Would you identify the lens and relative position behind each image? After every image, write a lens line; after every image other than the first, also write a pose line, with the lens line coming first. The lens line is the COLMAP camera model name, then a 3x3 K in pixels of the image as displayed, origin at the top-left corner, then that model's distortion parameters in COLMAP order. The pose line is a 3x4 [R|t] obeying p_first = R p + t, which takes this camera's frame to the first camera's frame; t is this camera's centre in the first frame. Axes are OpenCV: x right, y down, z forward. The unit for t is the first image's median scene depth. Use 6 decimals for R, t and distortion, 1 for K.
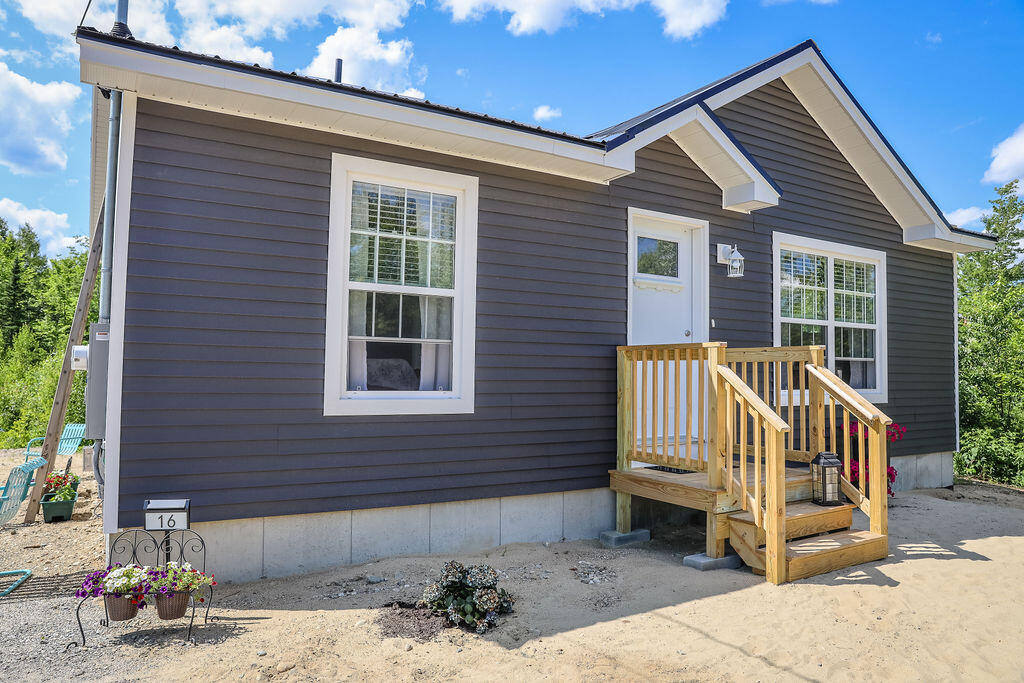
lens RADIAL K [[702.0, 0, 504.1], [0, 702.0, 345.6], [0, 0, 1]] dist [-0.108050, 0.087164]
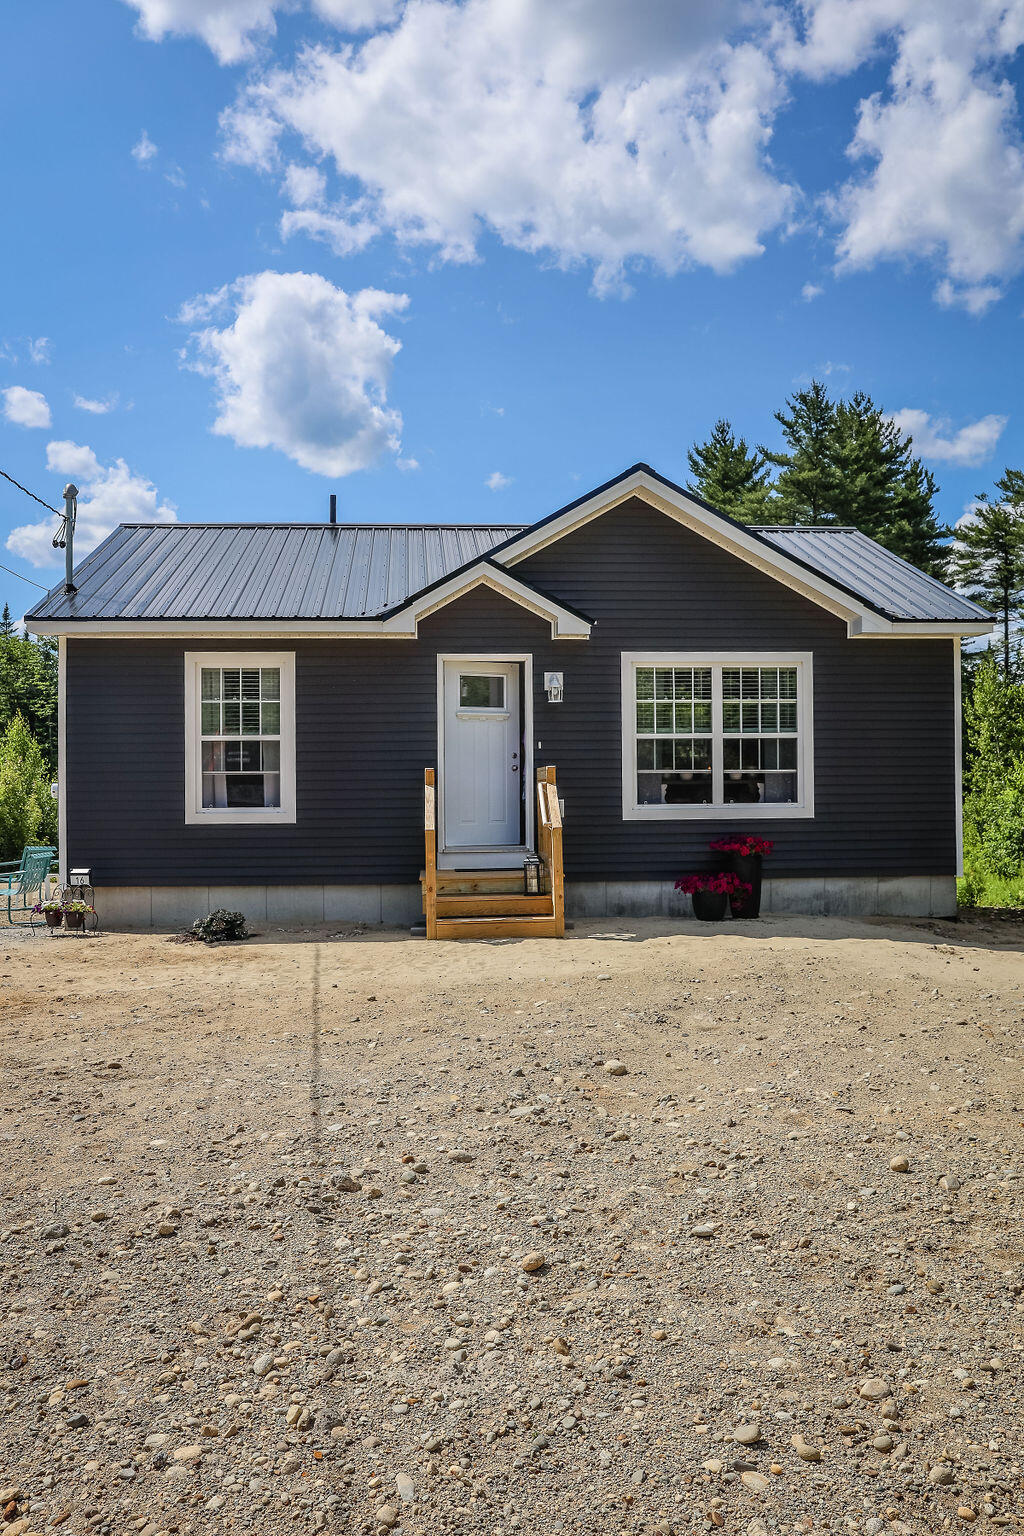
lens RADIAL K [[1252.2, 0, 494.4], [0, 1252.2, 788.8], [0, 0, 1]] dist [-0.054725, 0.002001]
pose [[0.892058, -0.017549, -0.451580, 1.386762], [0.036517, 0.998777, 0.033324, -0.038968], [0.450443, -0.046217, 0.891608, -1.003120]]
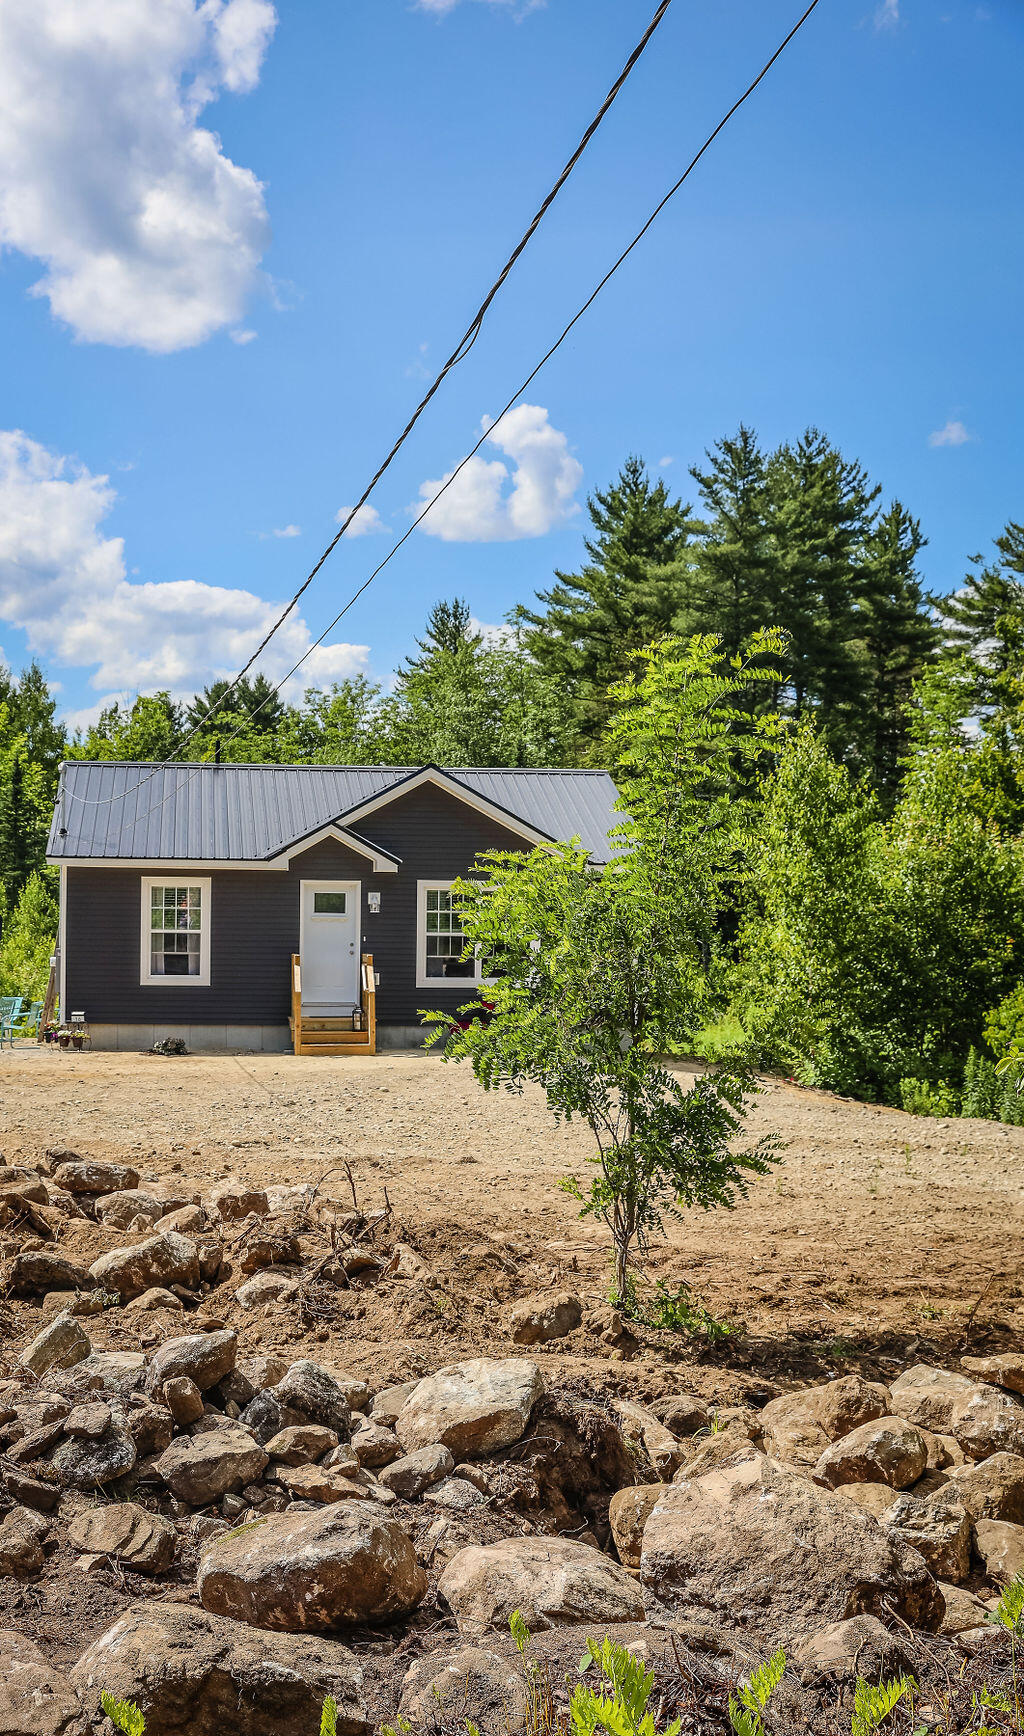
lens RADIAL K [[2037.8, 0, 262.8], [0, 2037.8, 956.2], [0, 0, 1]] dist [-0.103678, -0.012475]
pose [[0.877909, 0.007594, -0.478768, 3.079622], [0.020400, 0.998373, 0.053243, -0.324579], [0.478393, -0.056510, 0.876326, -4.403395]]
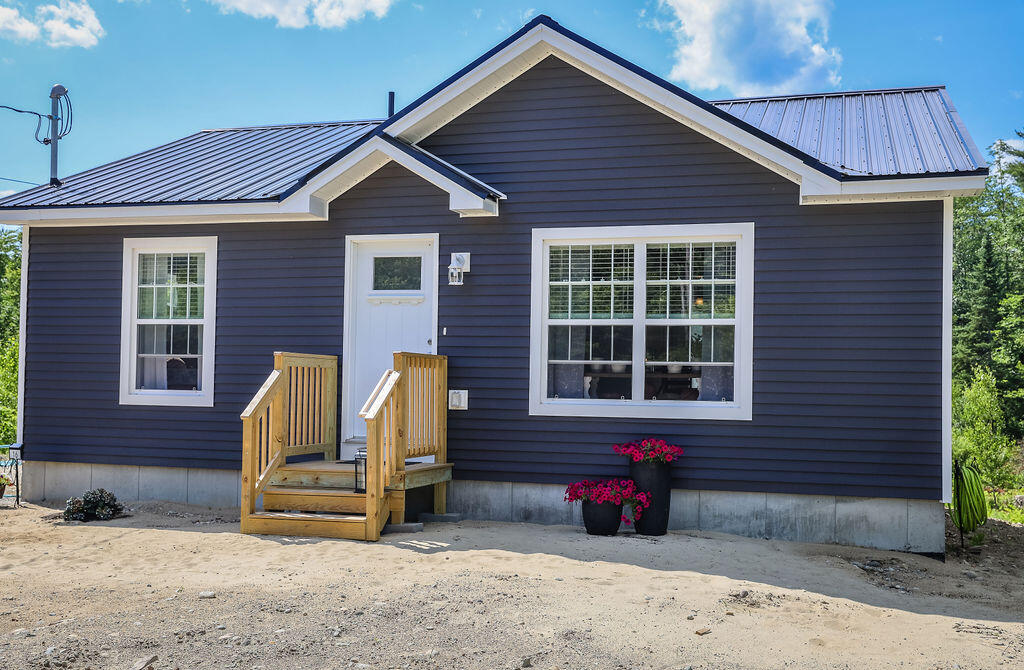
lens RADIAL K [[1090.7, 0, 513.4], [0, 1090.7, 357.1], [0, 0, 1]] dist [0.021936, 0.023436]
pose [[0.675970, -0.017577, -0.736719, 1.904324], [0.020946, 0.999770, -0.004634, 0.019311], [0.736631, -0.012299, 0.676183, -0.030059]]
